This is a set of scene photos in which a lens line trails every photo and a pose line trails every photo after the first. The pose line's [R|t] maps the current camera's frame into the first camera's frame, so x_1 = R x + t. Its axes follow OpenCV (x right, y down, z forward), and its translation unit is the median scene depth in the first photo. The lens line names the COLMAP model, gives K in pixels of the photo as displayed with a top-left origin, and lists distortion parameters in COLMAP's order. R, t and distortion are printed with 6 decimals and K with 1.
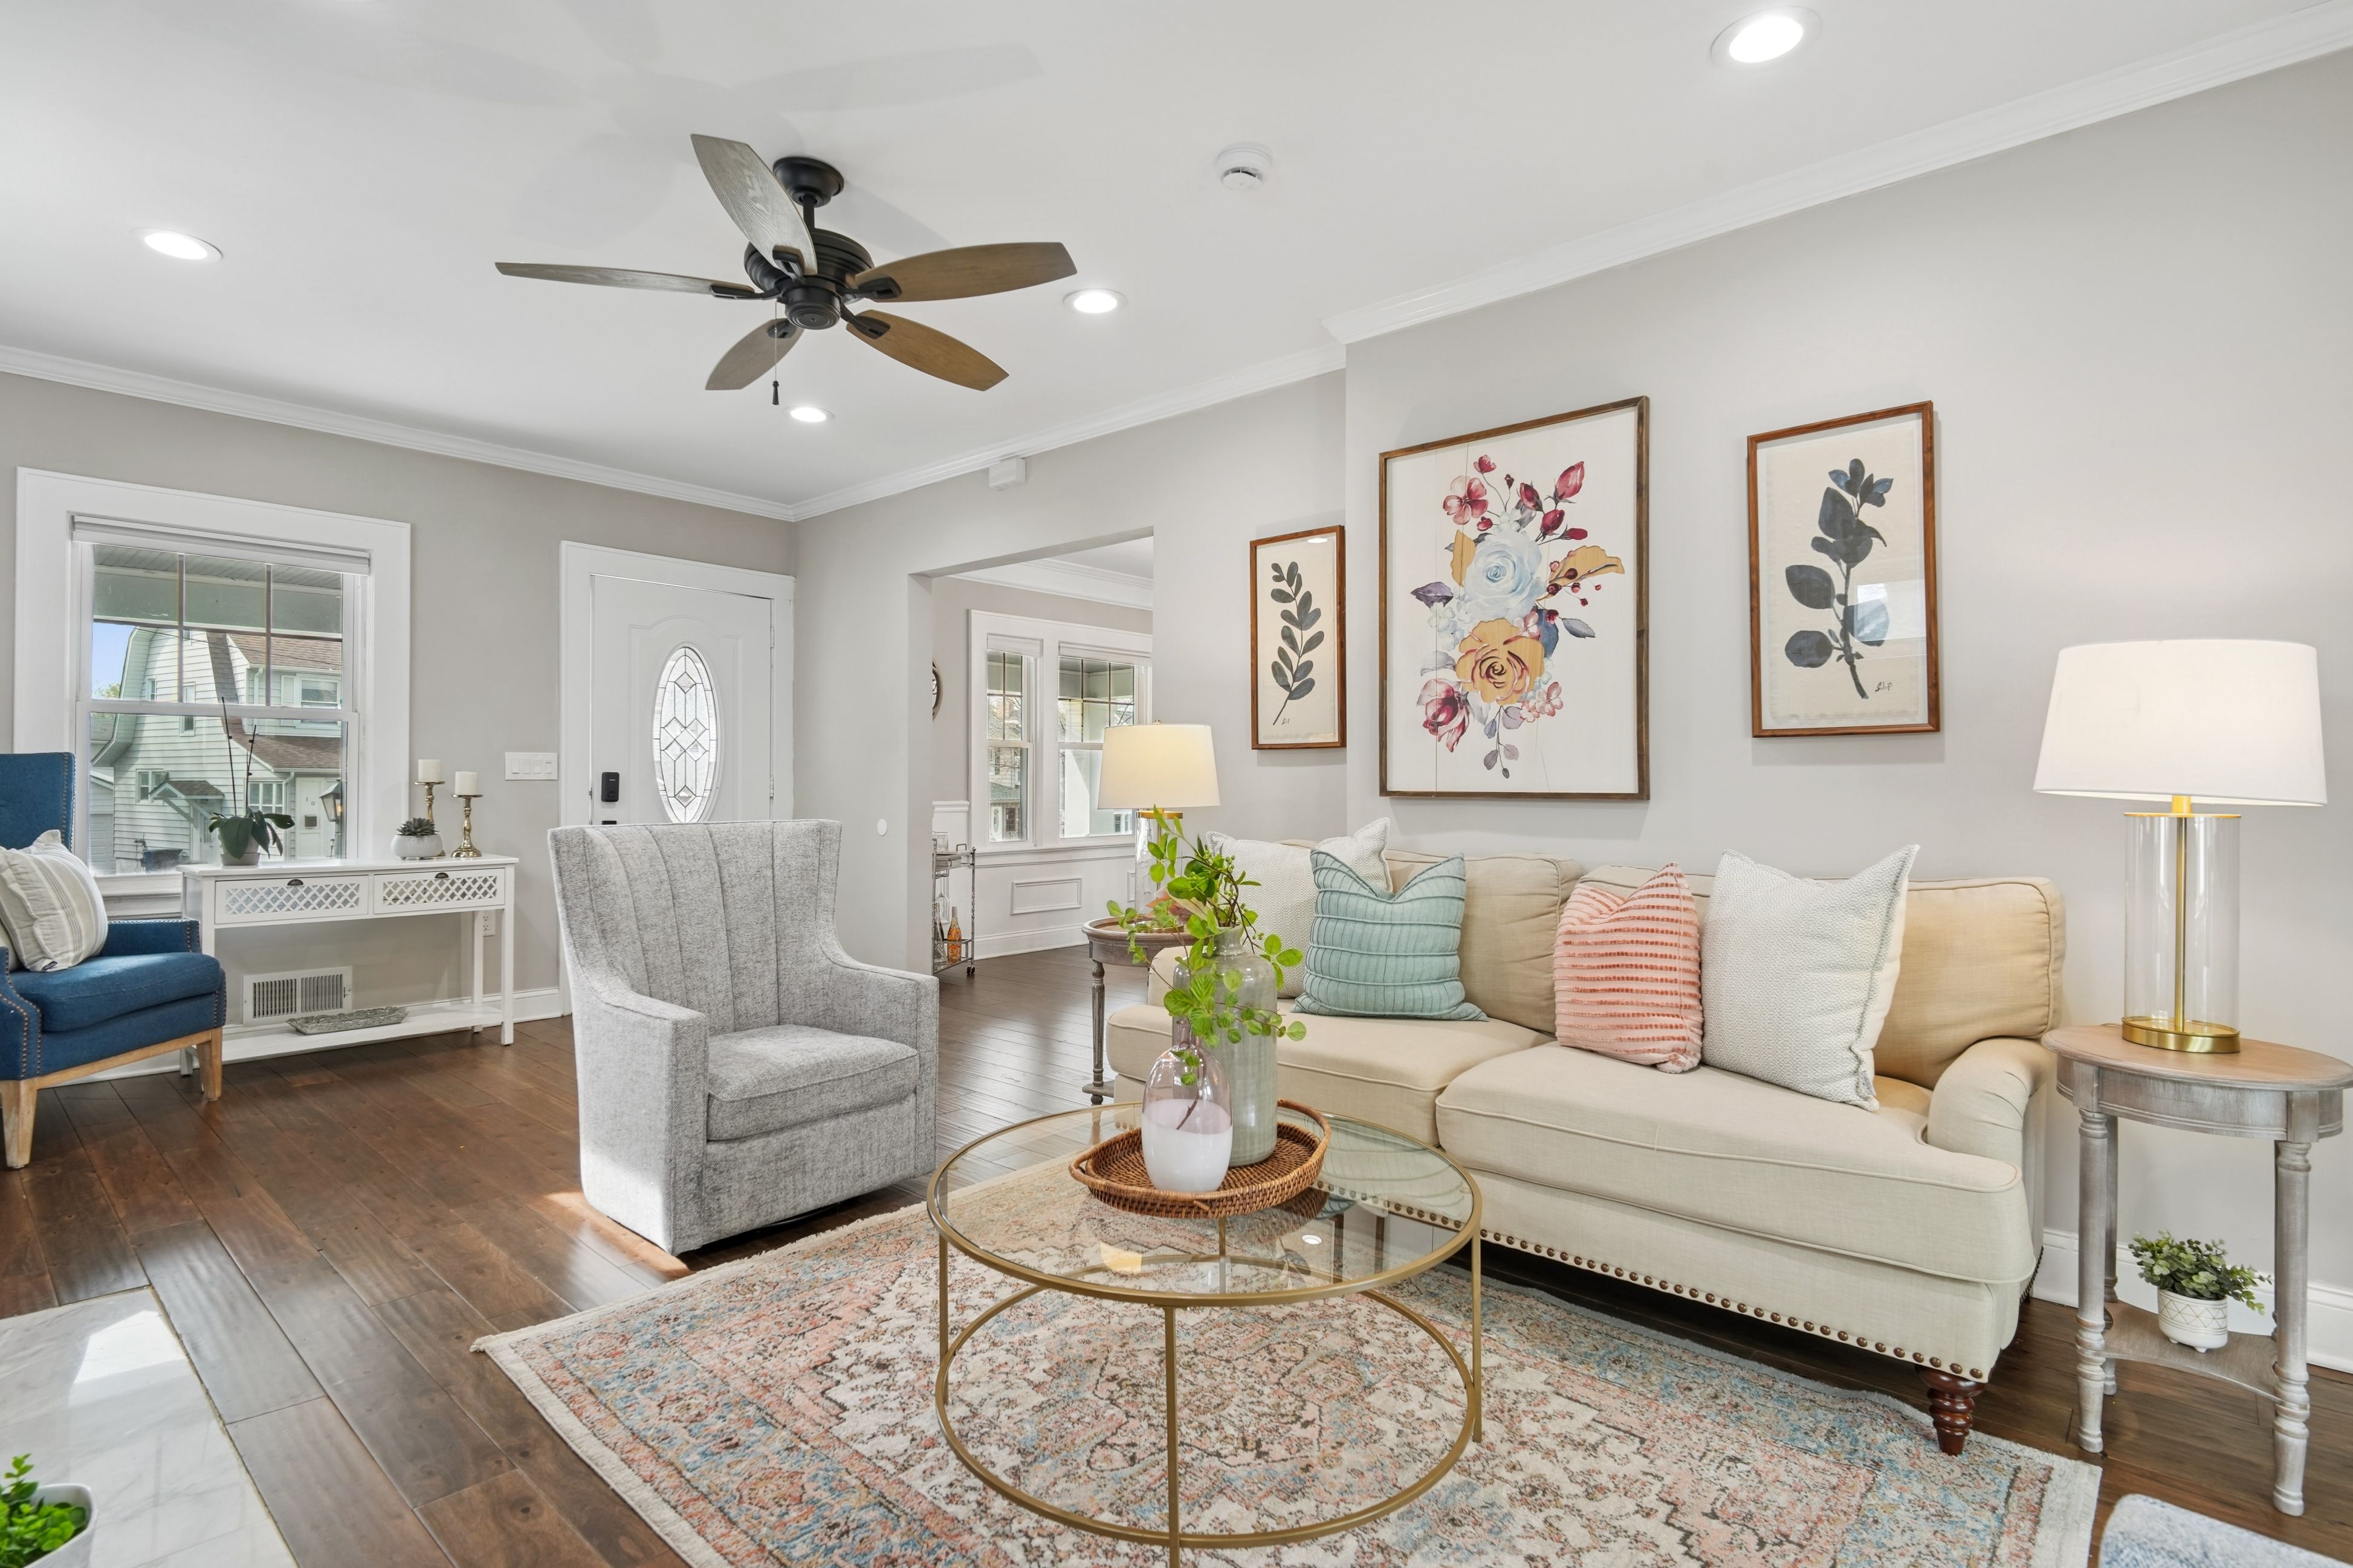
lens RADIAL K [[1147.6, 0, 1179.2], [0, 1147.6, 771.7], [0, 0, 1]] dist [-0.000195, -0.000182]
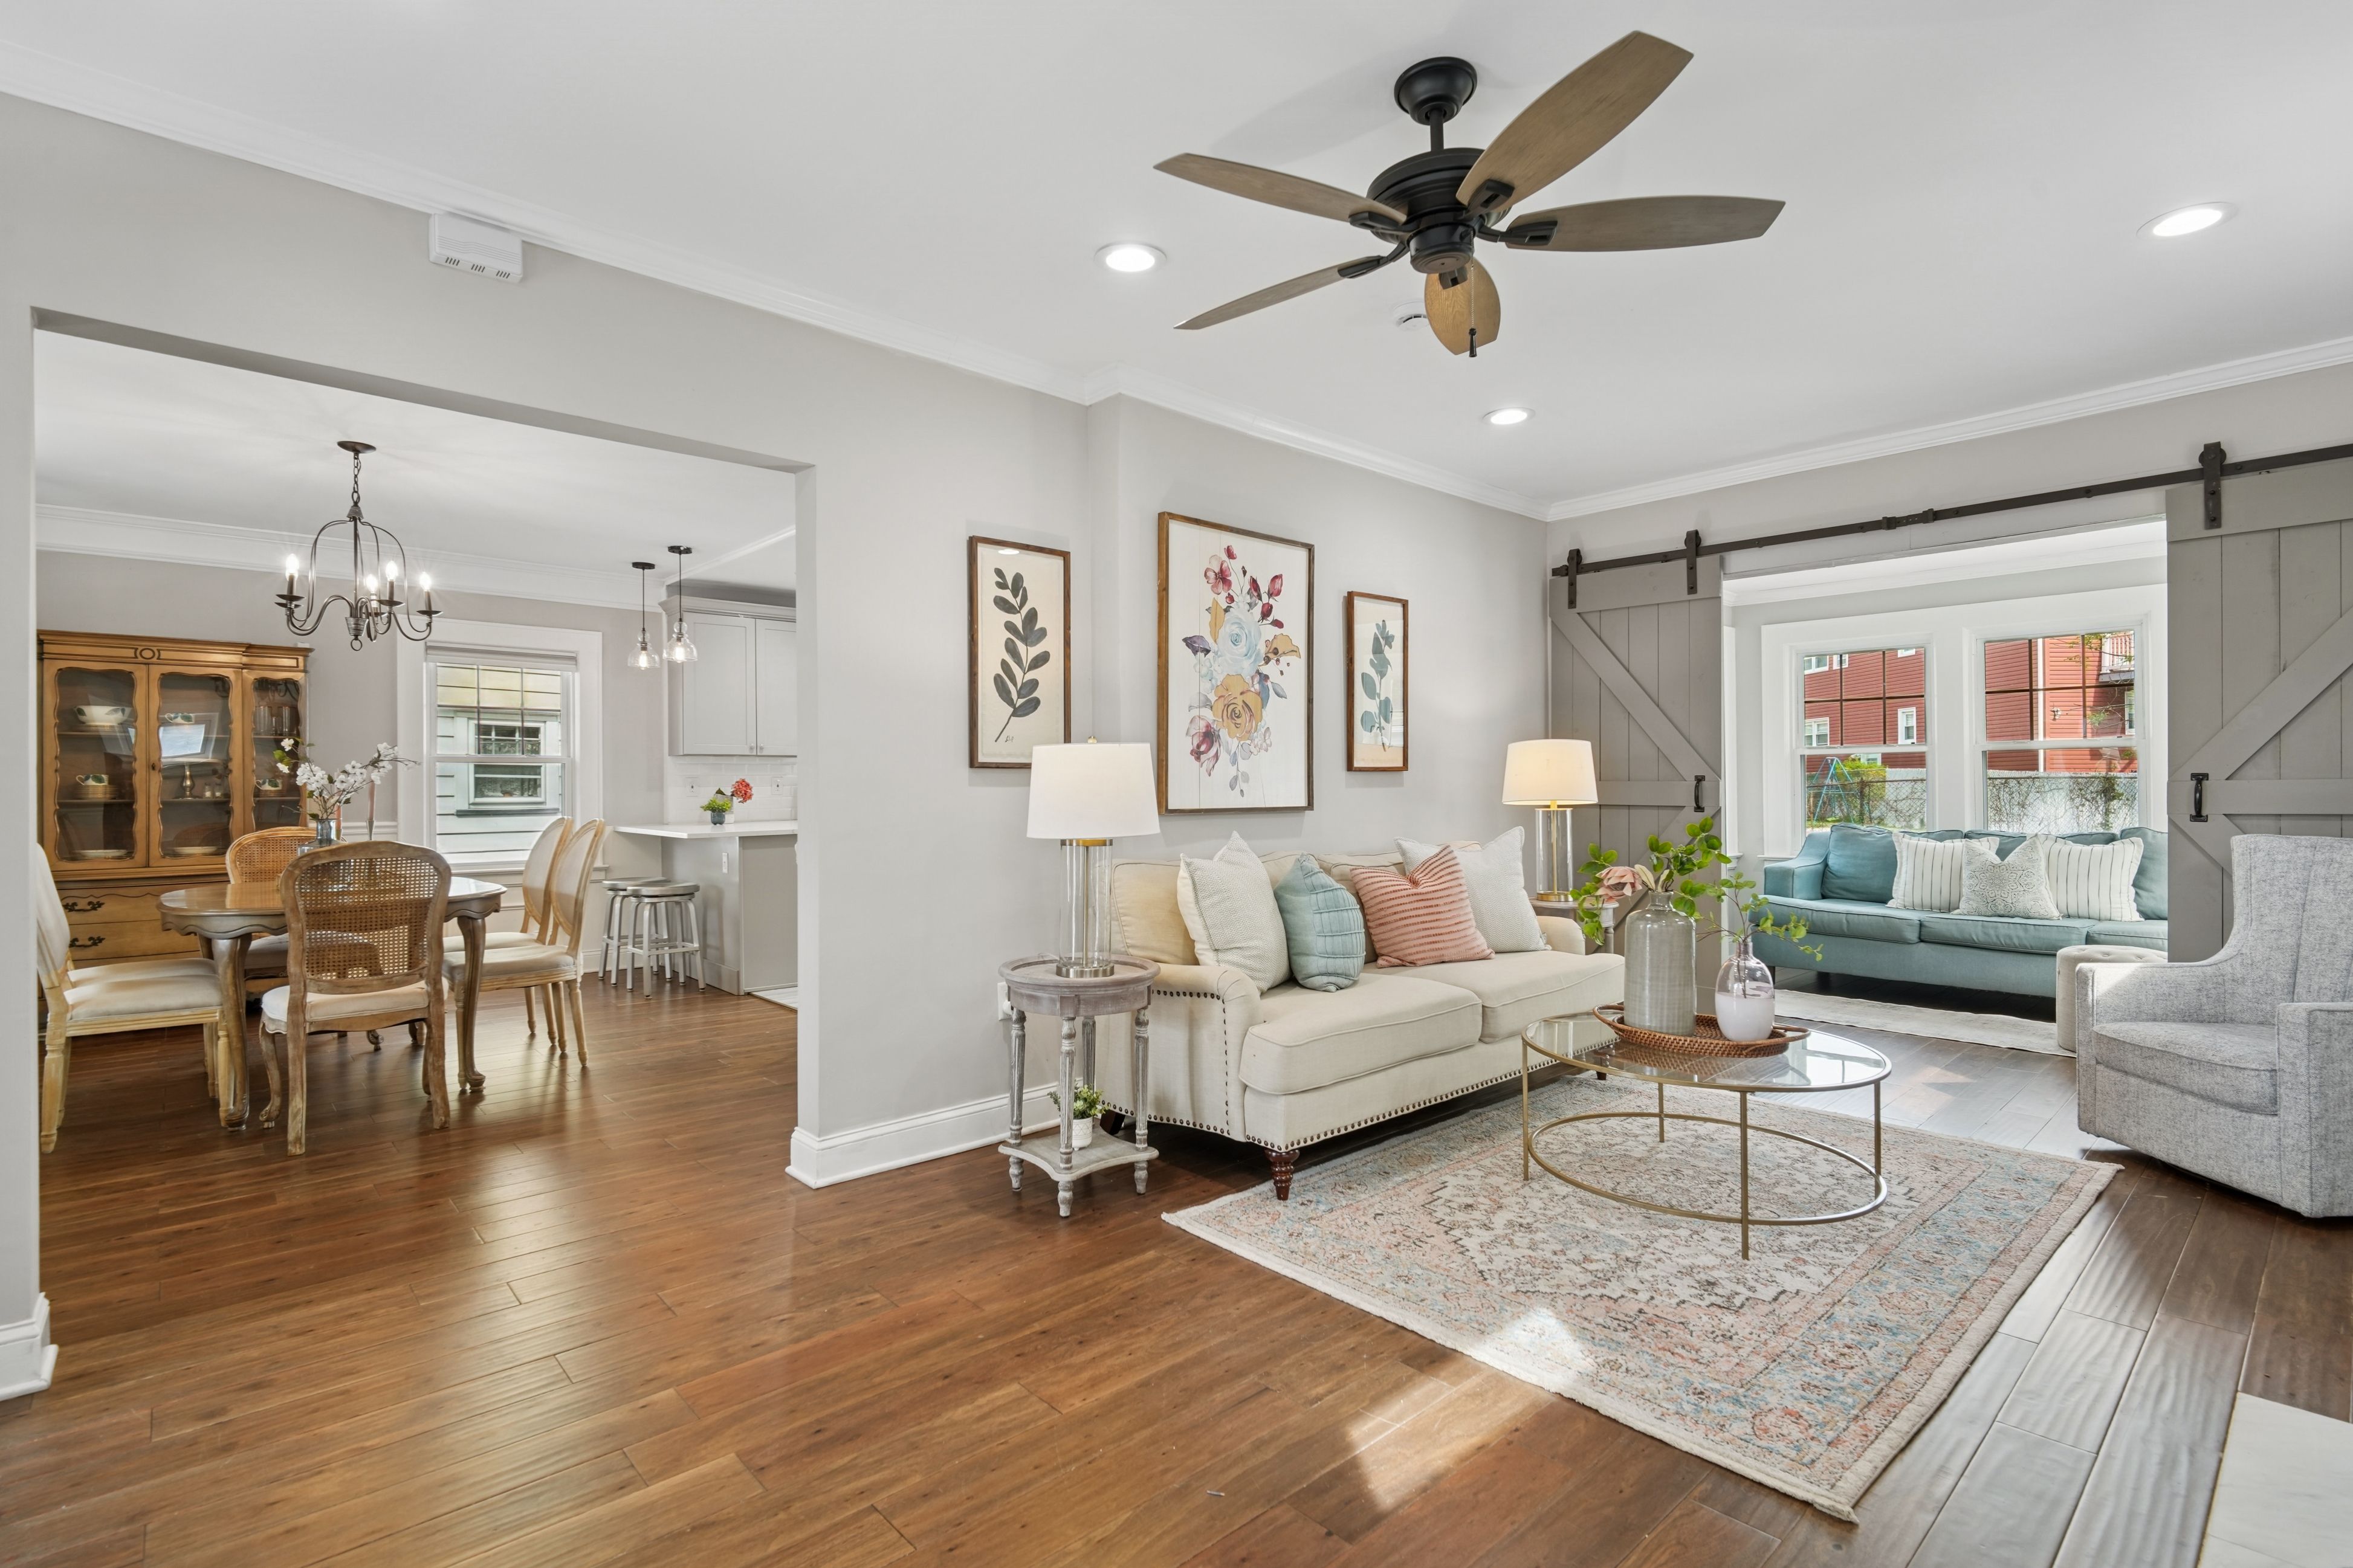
lens RADIAL K [[1096.4, 0, 1182.7], [0, 1096.4, 773.9], [0, 0, 1]] dist [-0.002117, -0.000563]
pose [[0.103489, 0.011733, 0.994561, -0.952832], [-0.002192, 0.999931, -0.011568, -0.006279], [-0.994628, -0.000983, 0.103508, 0.924740]]
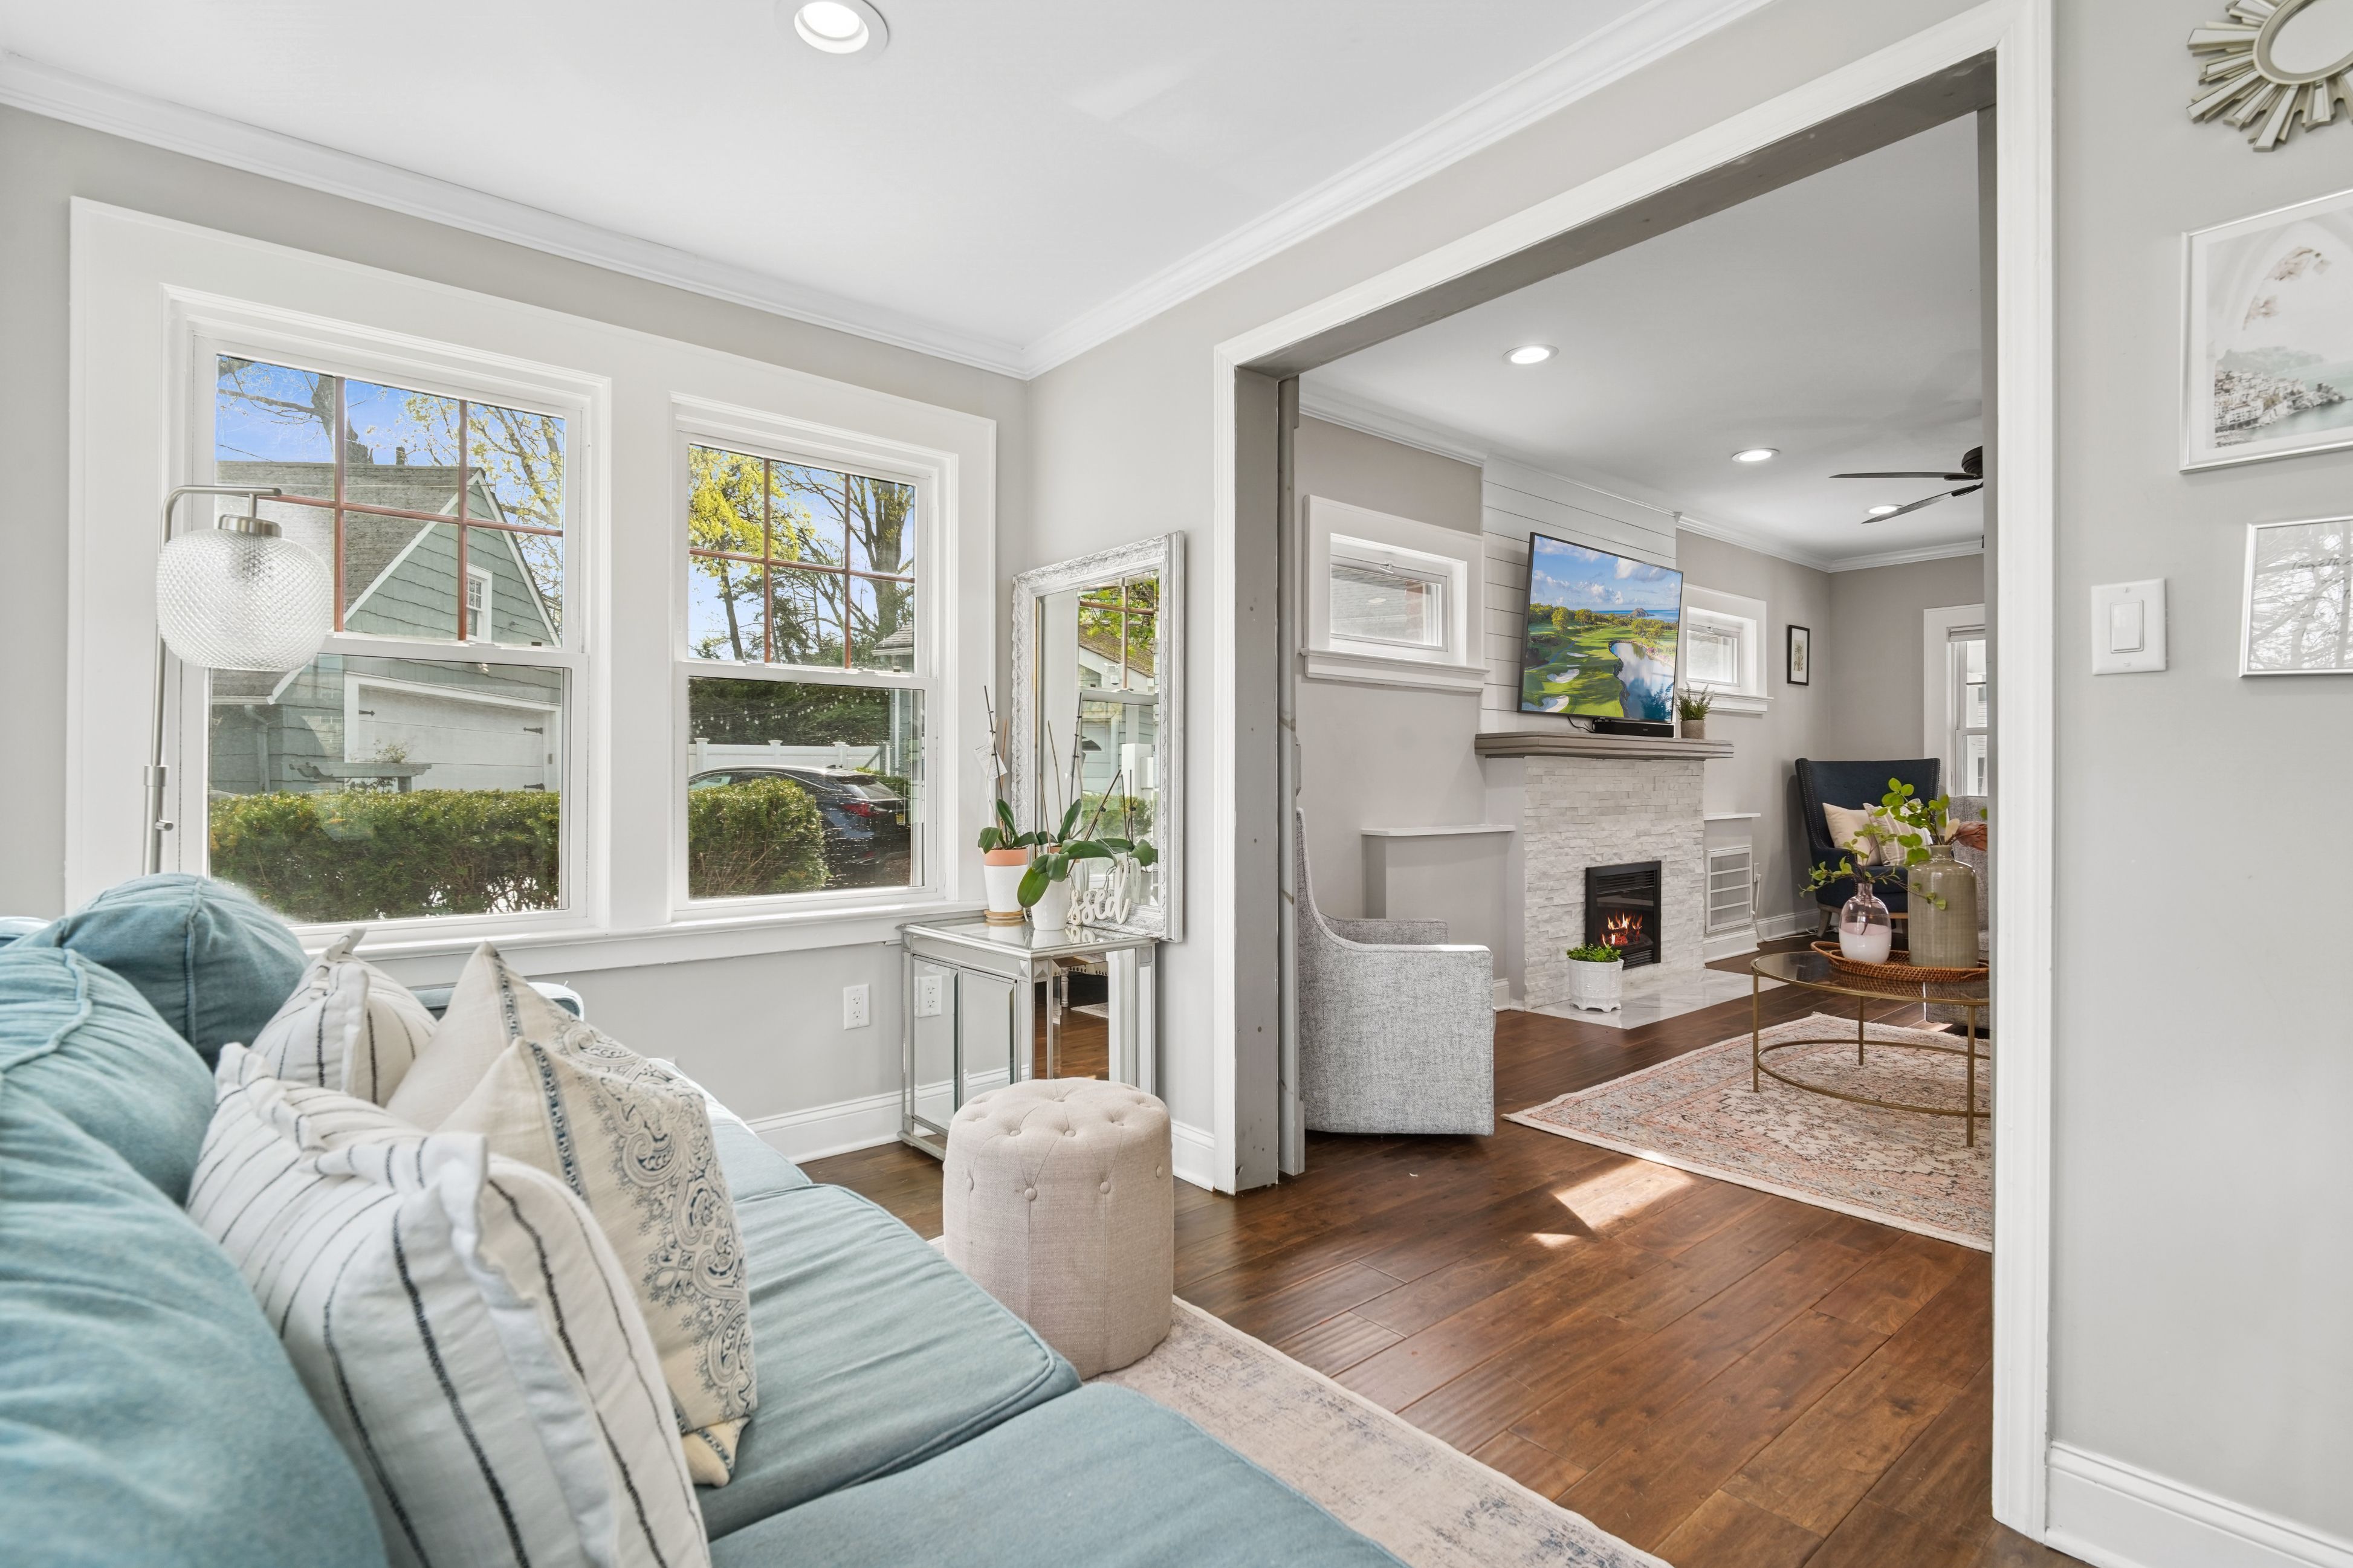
lens RADIAL K [[1114.9, 0, 1183.6], [0, 1114.9, 776.5], [0, 0, 1]] dist [0.010693, -0.000243]
pose [[-0.141150, -0.004289, -0.989979, 1.201681], [0.008625, 0.999947, -0.005562, 0.015614], [0.989951, -0.009324, -0.141106, 0.043464]]
